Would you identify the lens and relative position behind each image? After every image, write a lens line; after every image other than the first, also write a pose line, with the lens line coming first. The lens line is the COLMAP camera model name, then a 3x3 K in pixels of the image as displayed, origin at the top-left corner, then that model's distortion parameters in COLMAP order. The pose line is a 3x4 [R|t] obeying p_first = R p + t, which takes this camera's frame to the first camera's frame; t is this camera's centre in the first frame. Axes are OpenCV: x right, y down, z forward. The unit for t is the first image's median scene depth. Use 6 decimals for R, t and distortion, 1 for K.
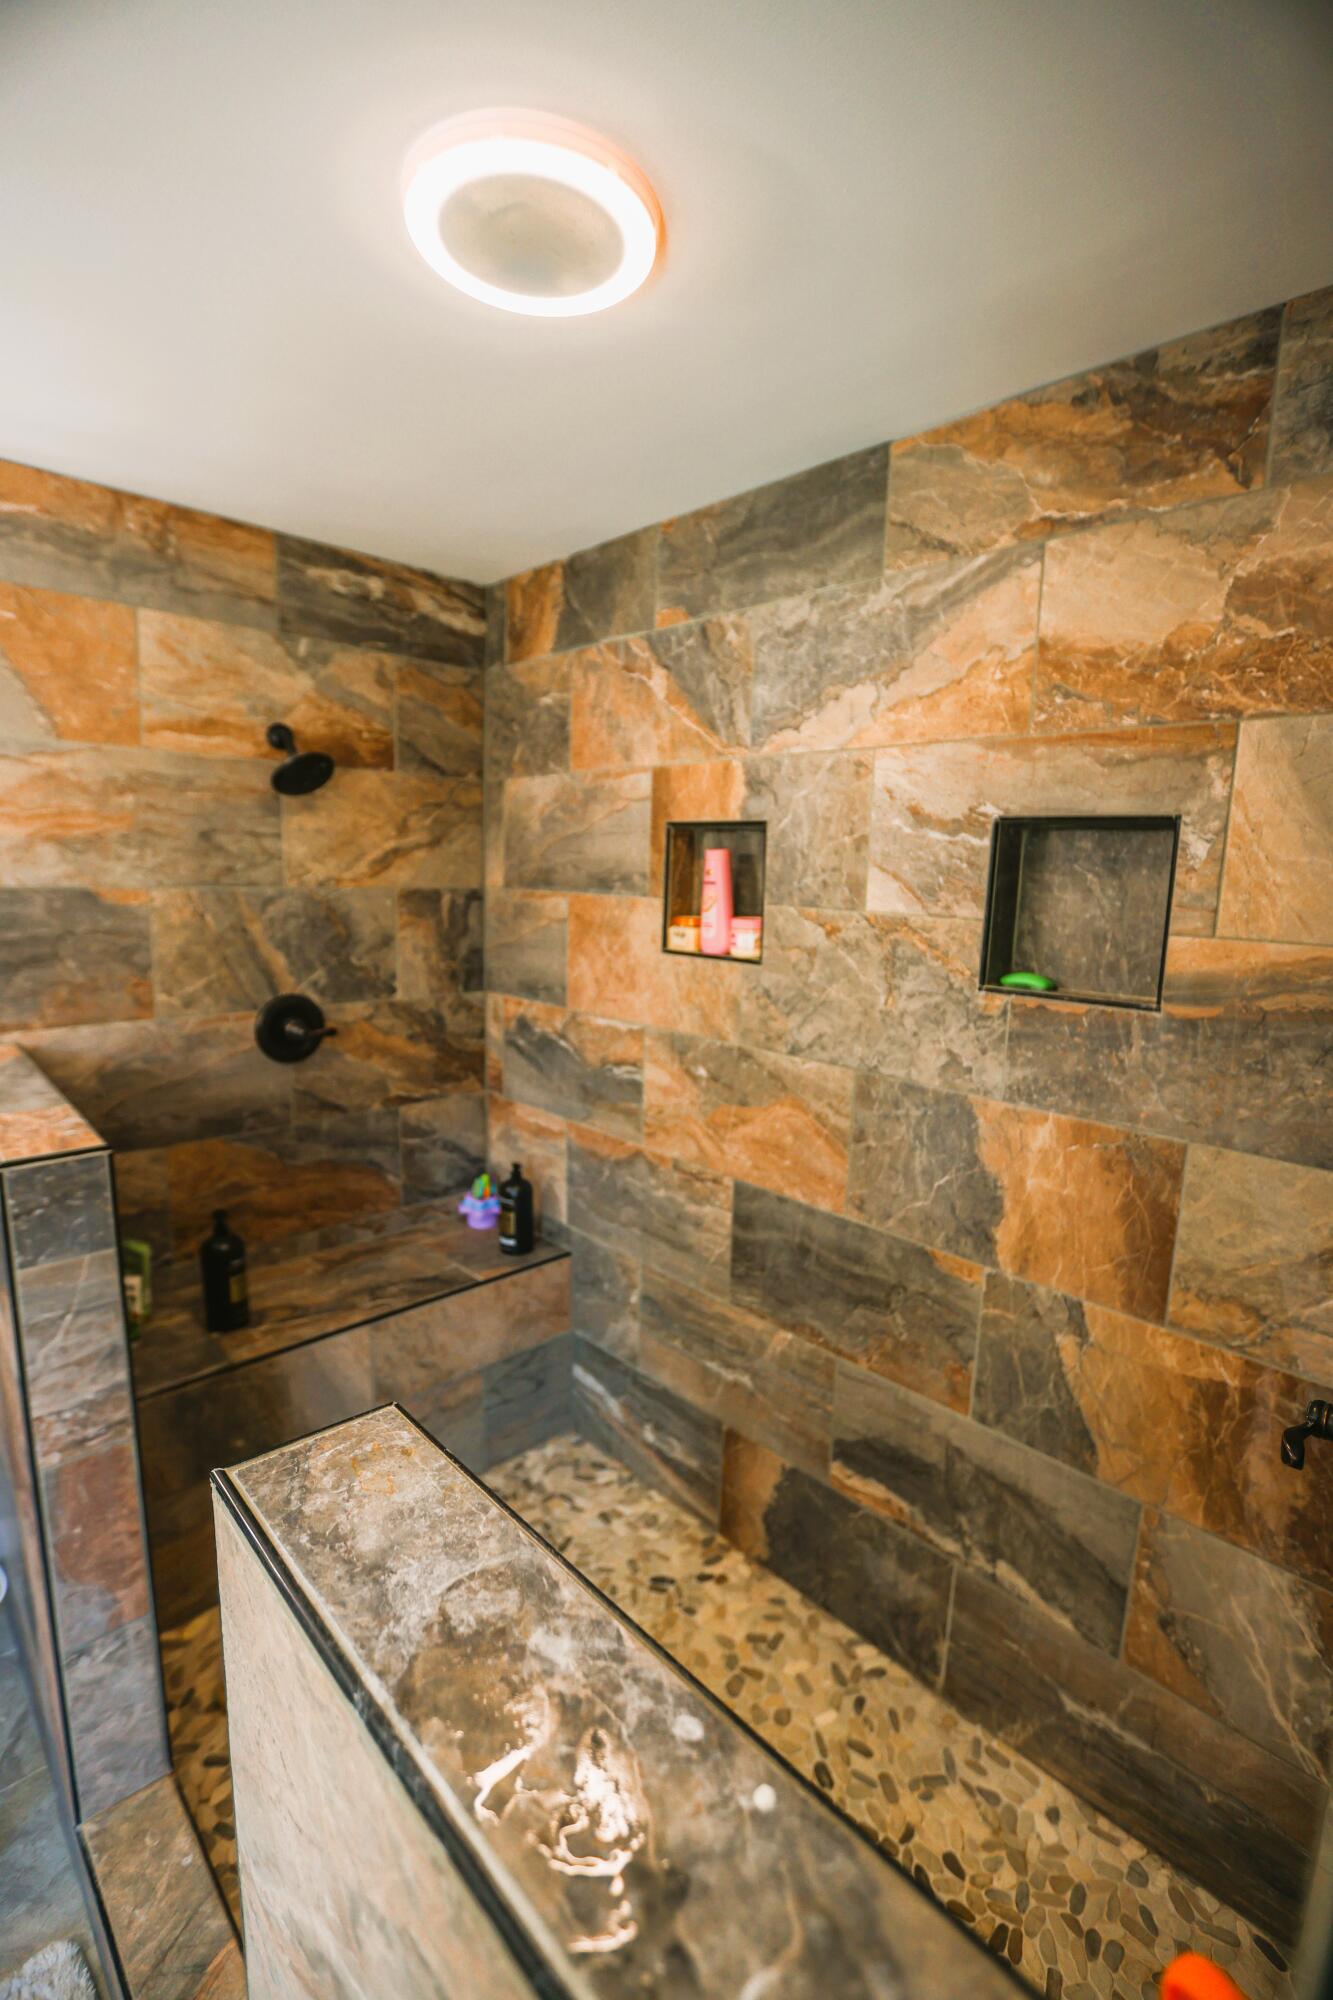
lens RADIAL K [[917.9, 0, 688.0], [0, 917.9, 1011.2], [0, 0, 1]] dist [-0.037619, 0.011872]
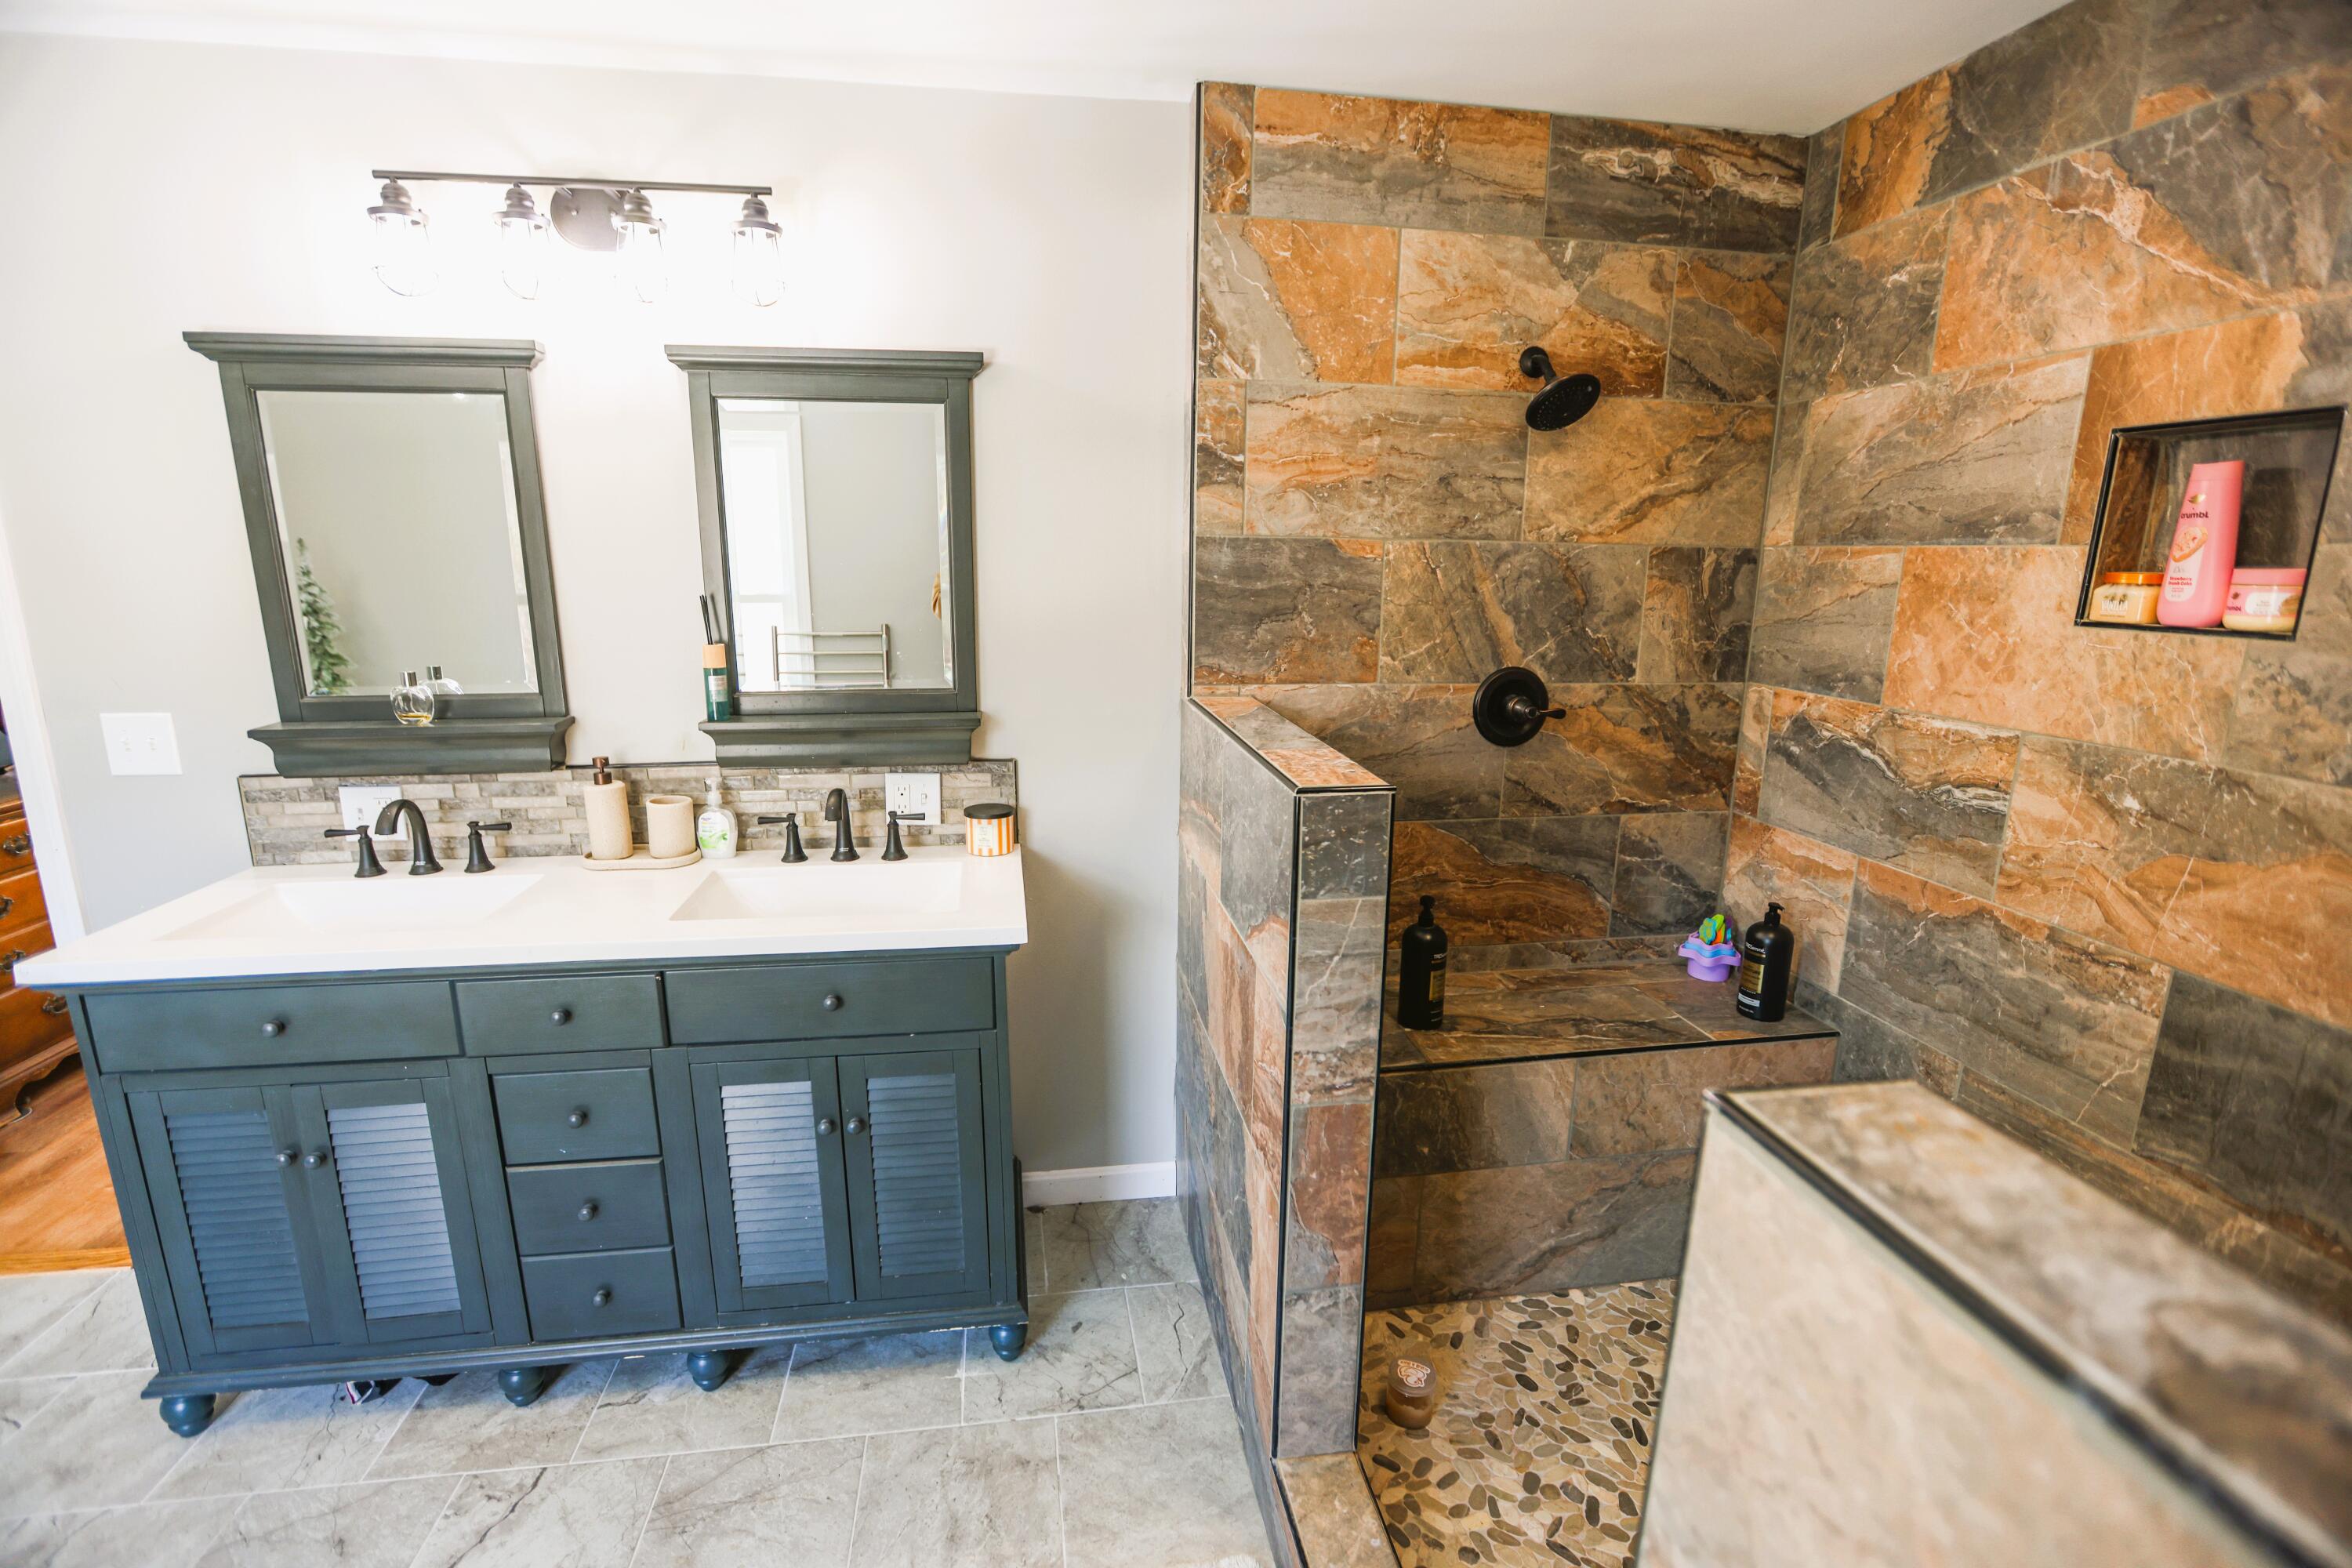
lens RADIAL K [[1079.4, 0, 1145.1], [0, 1079.4, 811.5], [0, 0, 1]] dist [-0.037619, 0.011872]
pose [[0.815718, 0.109934, -0.567908, -0.136439], [-0.078240, 0.993721, 0.079981, 0.067563], [0.573135, -0.020809, 0.819197, -0.040561]]
